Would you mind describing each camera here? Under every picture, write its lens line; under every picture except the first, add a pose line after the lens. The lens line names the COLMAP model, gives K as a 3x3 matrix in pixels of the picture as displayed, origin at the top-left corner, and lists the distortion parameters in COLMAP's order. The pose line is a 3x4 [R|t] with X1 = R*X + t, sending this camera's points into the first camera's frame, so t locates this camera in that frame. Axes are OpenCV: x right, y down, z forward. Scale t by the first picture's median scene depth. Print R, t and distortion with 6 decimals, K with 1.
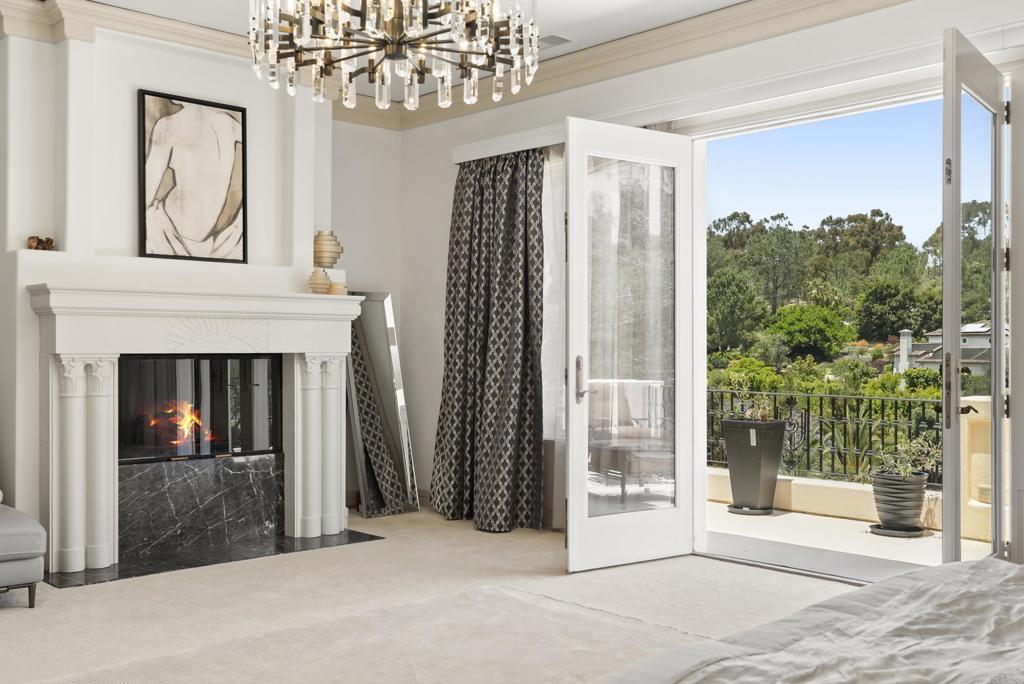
lens RADIAL K [[1015.7, 0, 512.0], [0, 1015.7, 342.0], [0, 0, 1]] dist [0.013474, 0.008780]
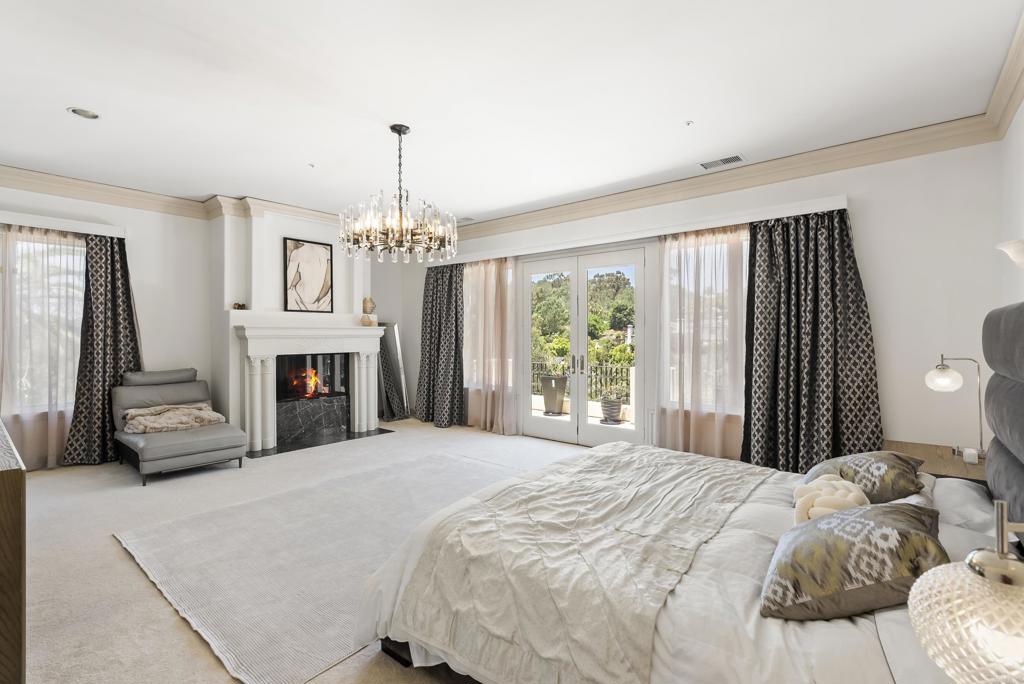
lens RADIAL K [[471.6, 0, 510.0], [0, 471.6, 335.4], [0, 0, 1]] dist [-0.001292, -0.000026]
pose [[0.993031, -0.002204, 0.117834, 0.008825], [0.000857, 0.999934, 0.011476, -0.037187], [-0.117852, -0.011295, 0.992967, -0.094584]]
